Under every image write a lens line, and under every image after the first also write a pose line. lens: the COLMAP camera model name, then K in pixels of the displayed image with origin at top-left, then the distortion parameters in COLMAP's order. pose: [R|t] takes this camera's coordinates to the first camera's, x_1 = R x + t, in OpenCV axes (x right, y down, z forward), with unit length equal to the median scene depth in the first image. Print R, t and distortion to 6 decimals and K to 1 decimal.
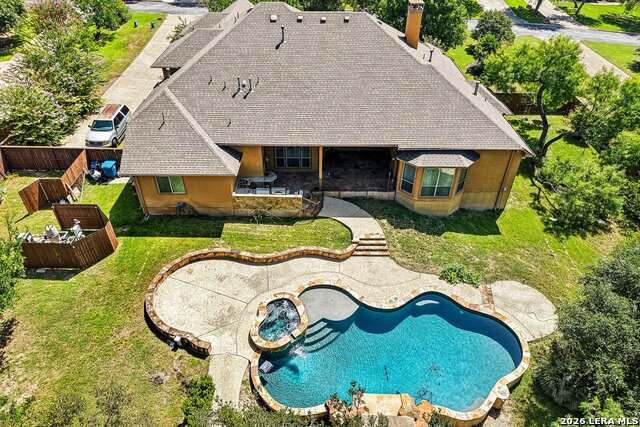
lens RADIAL K [[429.7, 0, 320.0], [0, 429.7, 213.5], [0, 0, 1]] dist [0.035351, -0.032961]
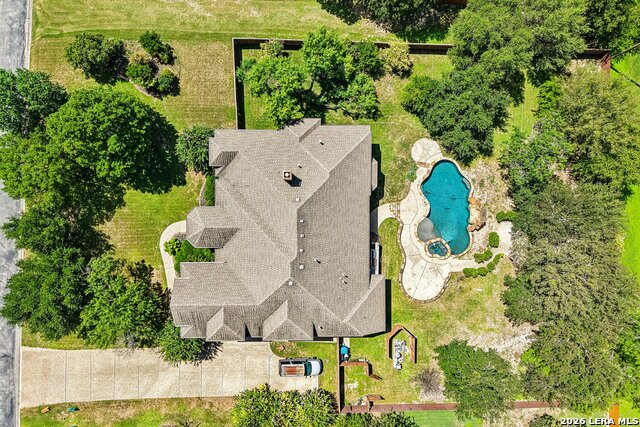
lens RADIAL K [[429.7, 0, 320.0], [0, 429.7, 213.5], [0, 0, 1]] dist [0.035351, -0.032961]
pose [[0.011756, -0.999919, -0.004909, 0.103325], [0.573665, 0.002724, 0.819086, -1.883468], [-0.819006, -0.012446, 0.573650, 0.060402]]
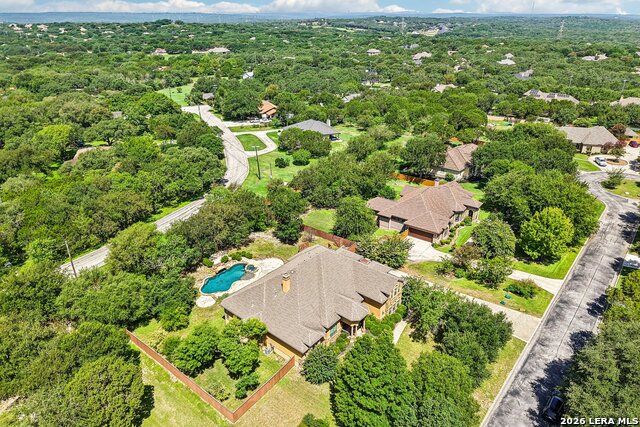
lens RADIAL K [[429.7, 0, 320.0], [0, 429.7, 213.5], [0, 0, 1]] dist [0.035351, -0.032961]
pose [[-0.650222, 0.316848, -0.690520, 1.826146], [-0.452786, 0.568229, 0.687096, -2.695758], [0.610079, 0.759423, -0.226011, 1.595572]]
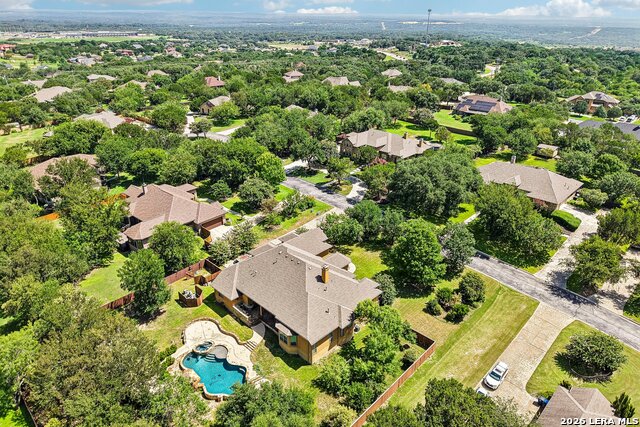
lens RADIAL K [[429.7, 0, 320.0], [0, 429.7, 213.5], [0, 0, 1]] dist [0.035351, -0.032961]
pose [[0.705479, 0.291412, -0.646049, 1.902433], [-0.423006, 0.904521, -0.053917, -0.700861], [0.568653, 0.311319, 0.761390, -1.064047]]
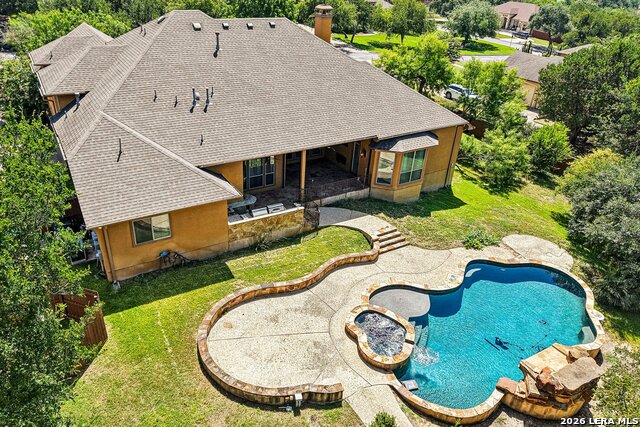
lens RADIAL K [[451.4, 0, 306.7], [0, 451.4, 209.7], [0, 0, 1]] dist [0.009593, 0.000834]
pose [[0.864576, -0.218241, 0.452637, -0.457876], [0.275884, 0.959020, -0.064567, 0.025785], [-0.419997, 0.180698, 0.889354, 0.182000]]
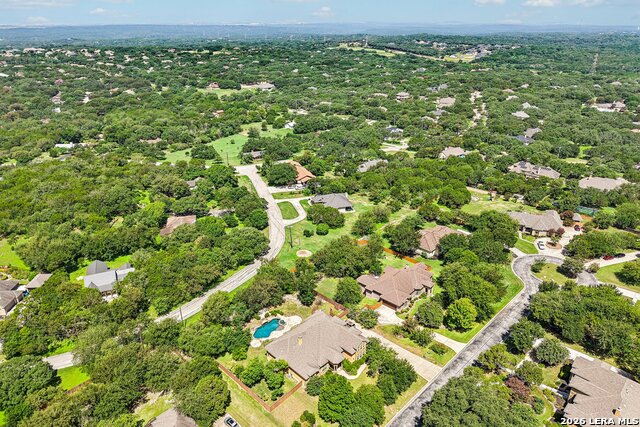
lens RADIAL K [[429.7, 0, 320.0], [0, 429.7, 213.5], [0, 0, 1]] dist [0.035351, -0.032961]
pose [[-0.718431, 0.280359, -0.636597, 2.845841], [-0.414393, 0.562551, 0.715413, -4.989893], [0.558690, 0.777776, -0.287975, 1.616145]]
